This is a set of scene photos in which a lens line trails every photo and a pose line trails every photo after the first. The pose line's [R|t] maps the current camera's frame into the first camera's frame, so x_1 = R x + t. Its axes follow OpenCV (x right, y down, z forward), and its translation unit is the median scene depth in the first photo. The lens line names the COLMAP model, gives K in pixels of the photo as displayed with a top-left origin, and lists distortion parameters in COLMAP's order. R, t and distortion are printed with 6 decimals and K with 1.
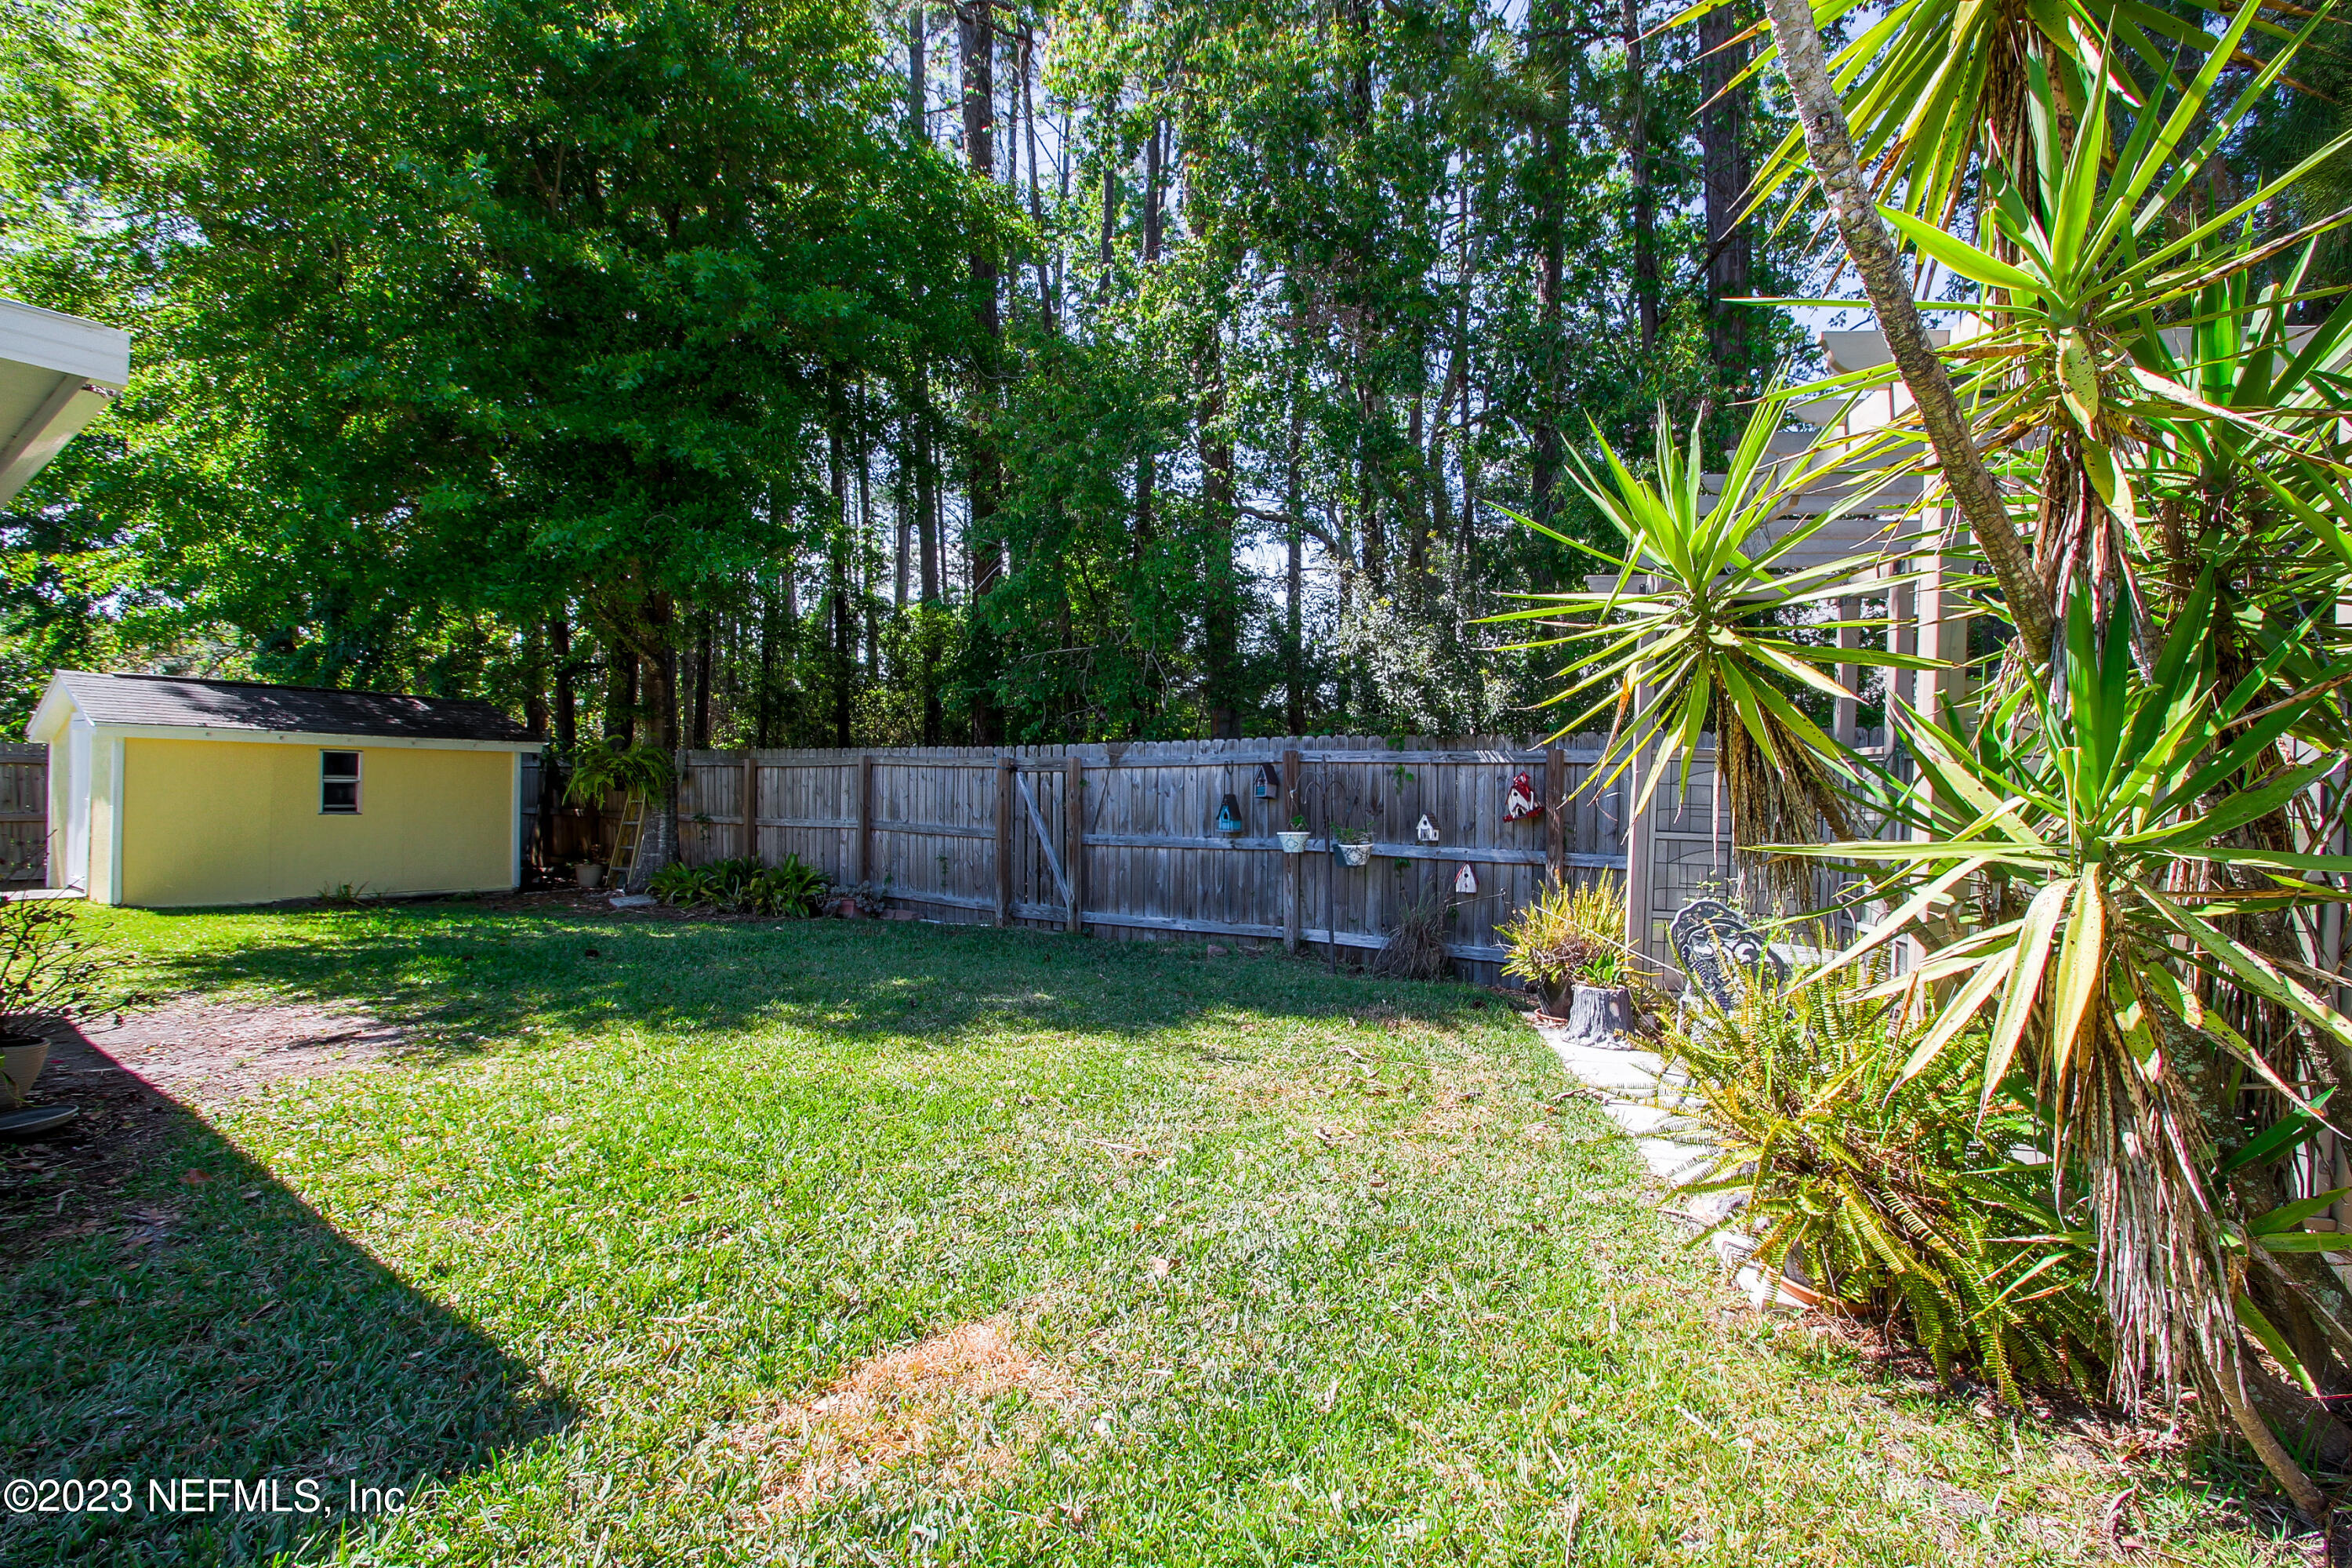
lens RADIAL K [[1089.6, 0, 1169.6], [0, 1089.6, 789.2], [0, 0, 1]] dist [-0.009215, 0.000402]
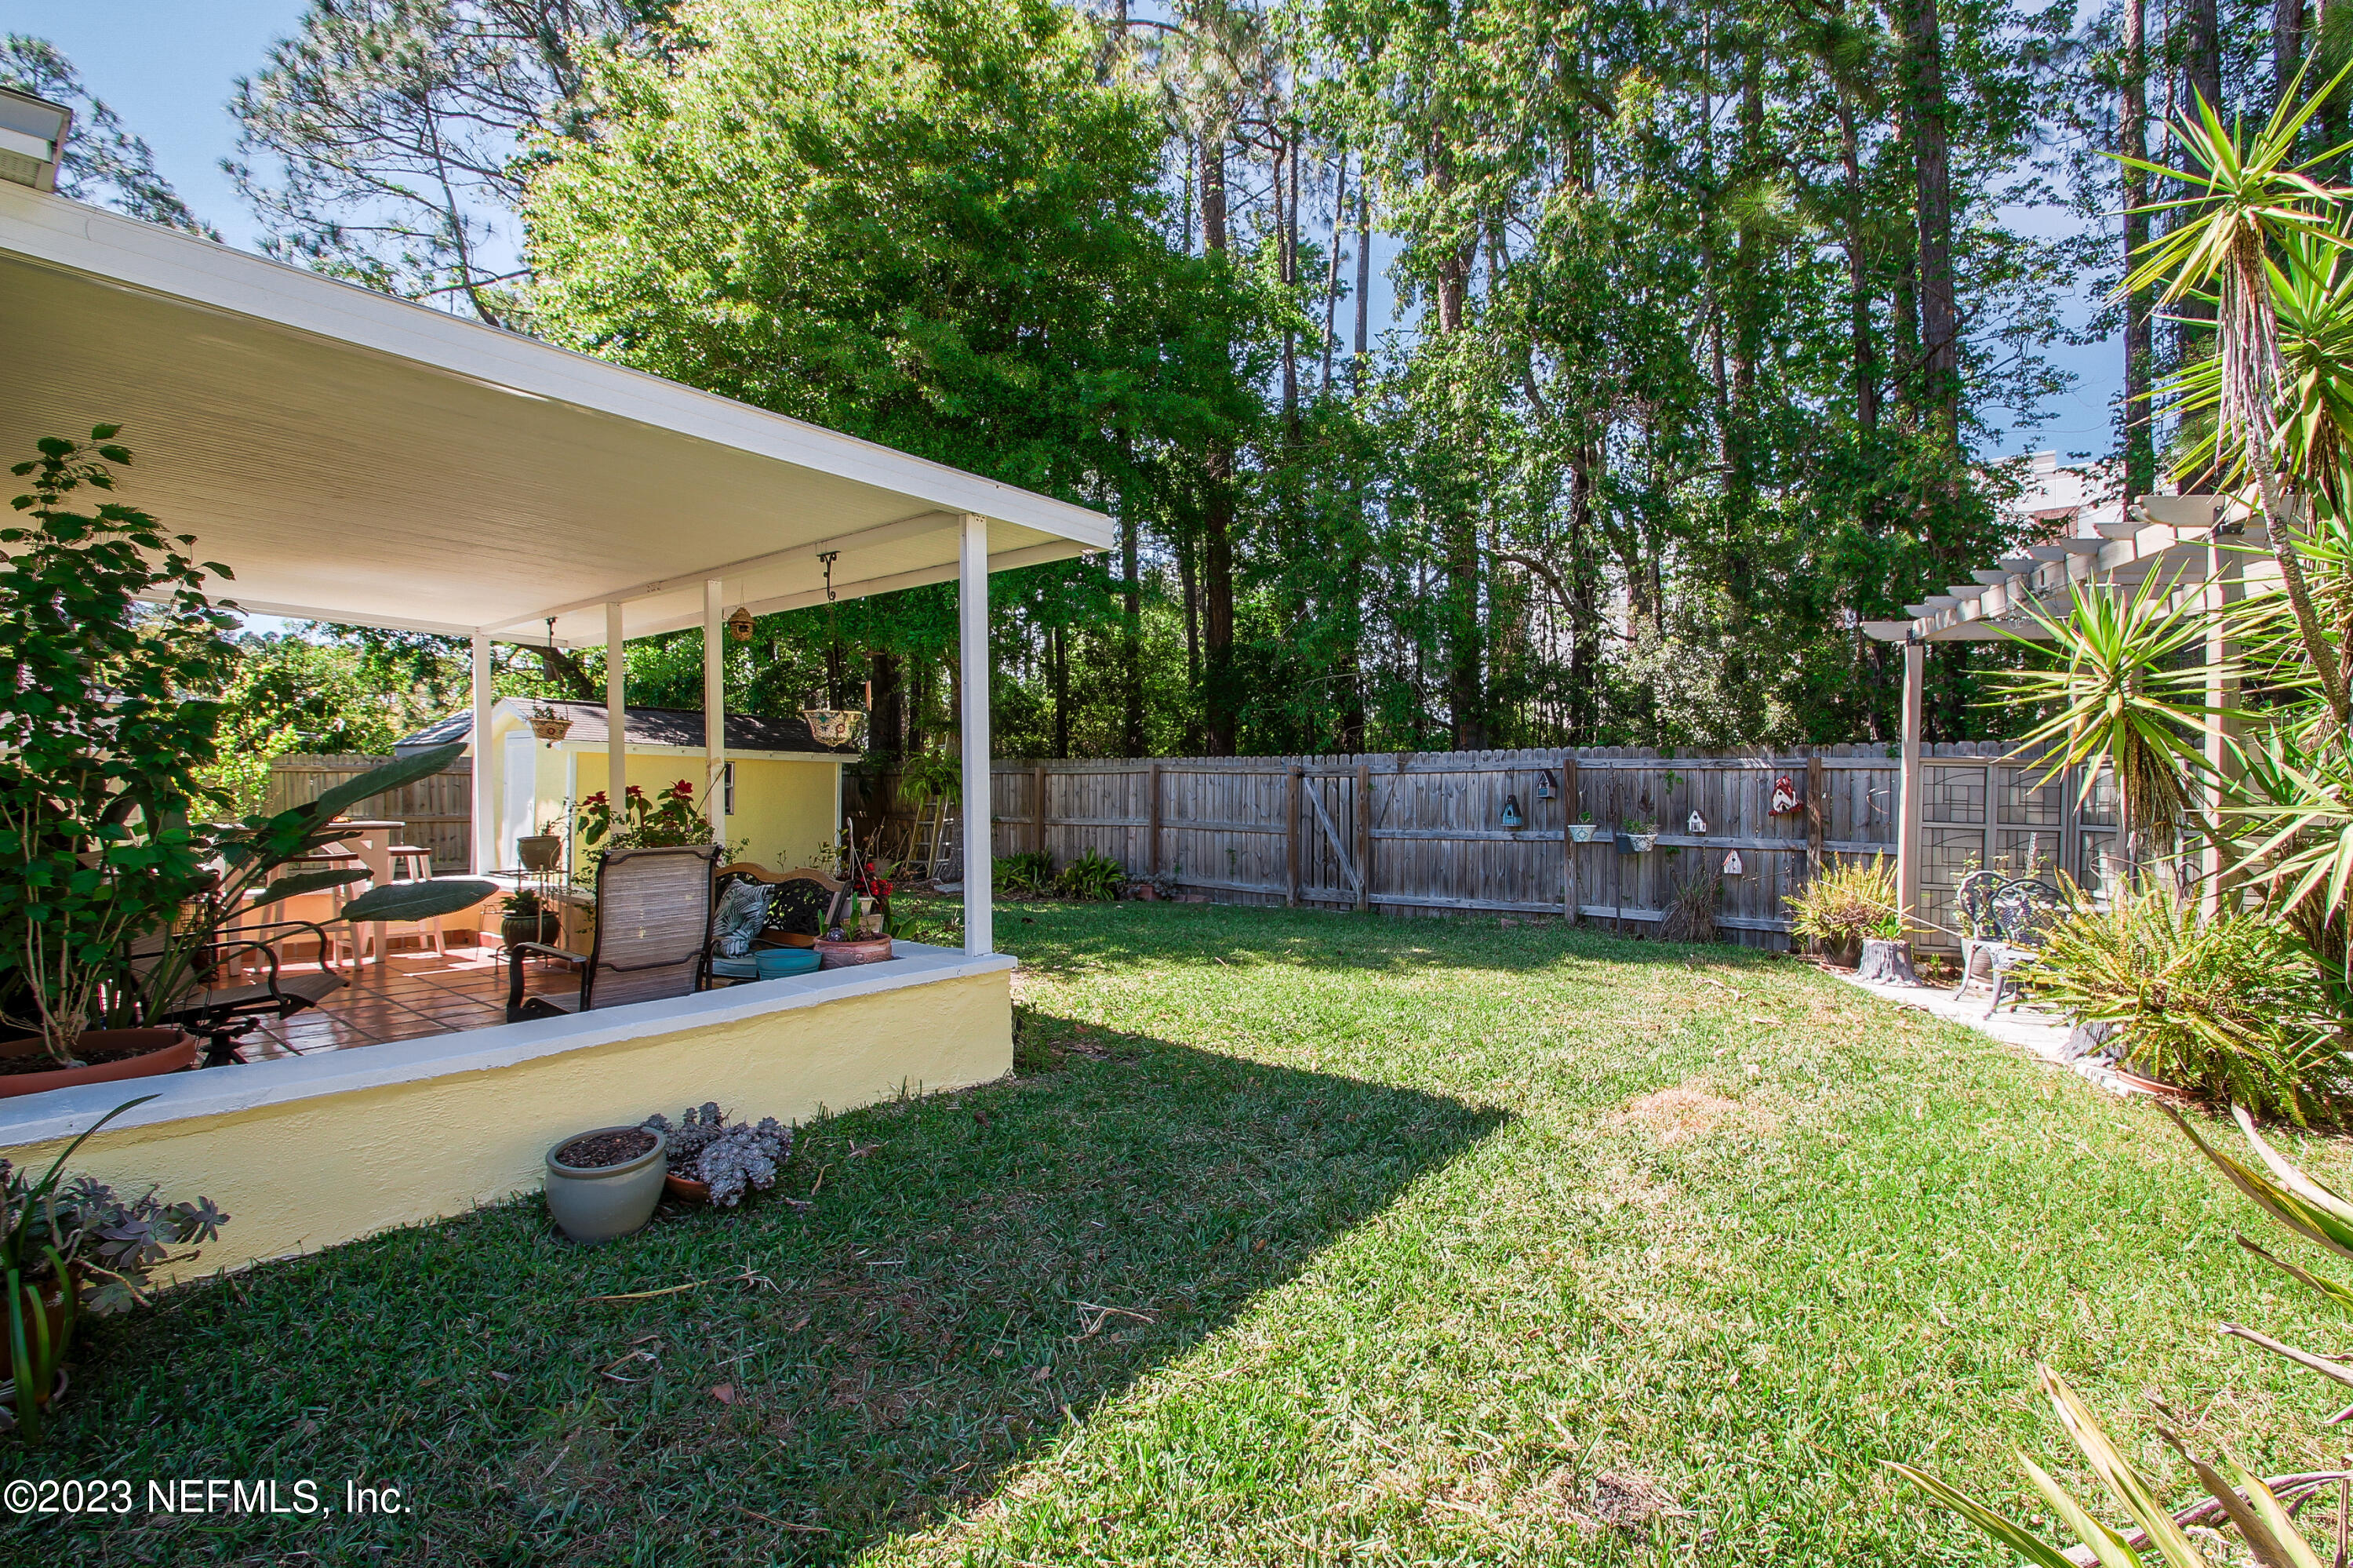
lens RADIAL K [[1063.5, 0, 1197.7], [0, 1063.5, 785.1], [0, 0, 1]] dist [-0.011387, -0.001123]
pose [[0.997957, -0.003288, -0.063806, -0.217926], [0.002703, 0.999954, -0.009248, 0.003542], [0.063834, 0.009057, 0.997919, -0.199470]]
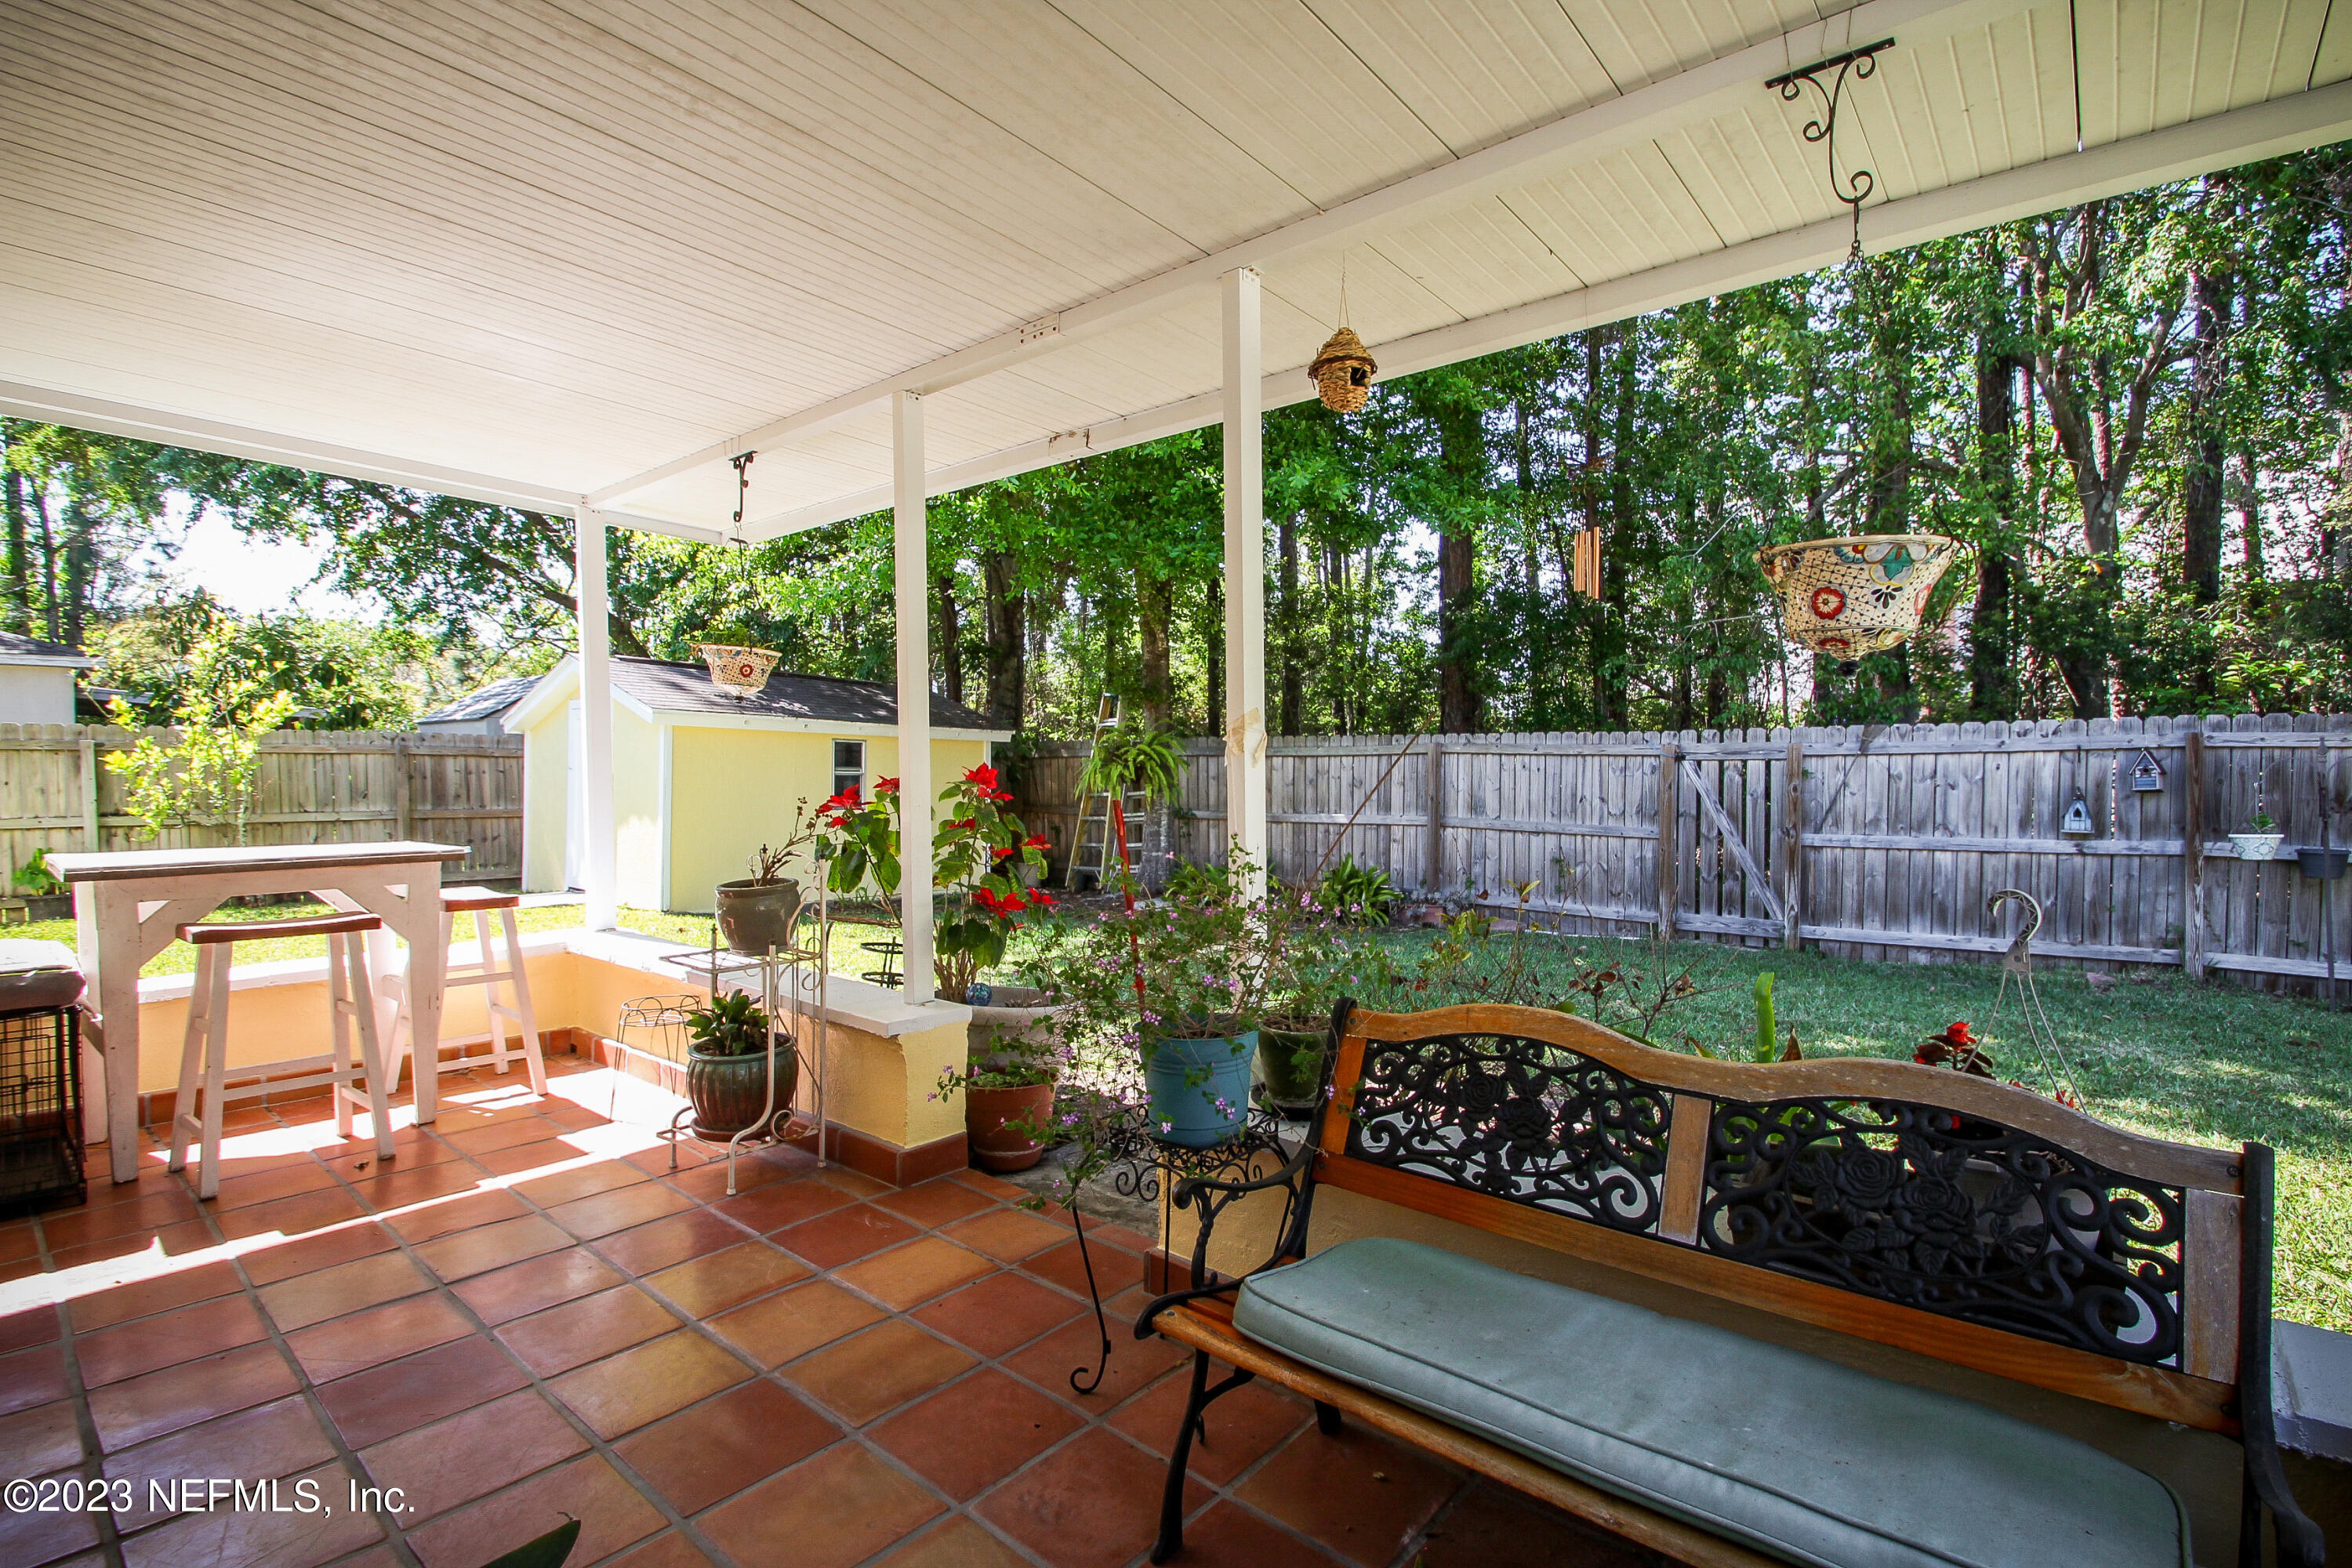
lens RADIAL K [[1098.4, 0, 1229.4], [0, 1098.4, 783.9], [0, 0, 1]] dist [0.007787, -0.012806]
pose [[0.997231, -0.002142, -0.074338, -0.518569], [0.002446, 0.999989, 0.003999, -0.002480], [0.074329, -0.004170, 0.997225, 0.130807]]
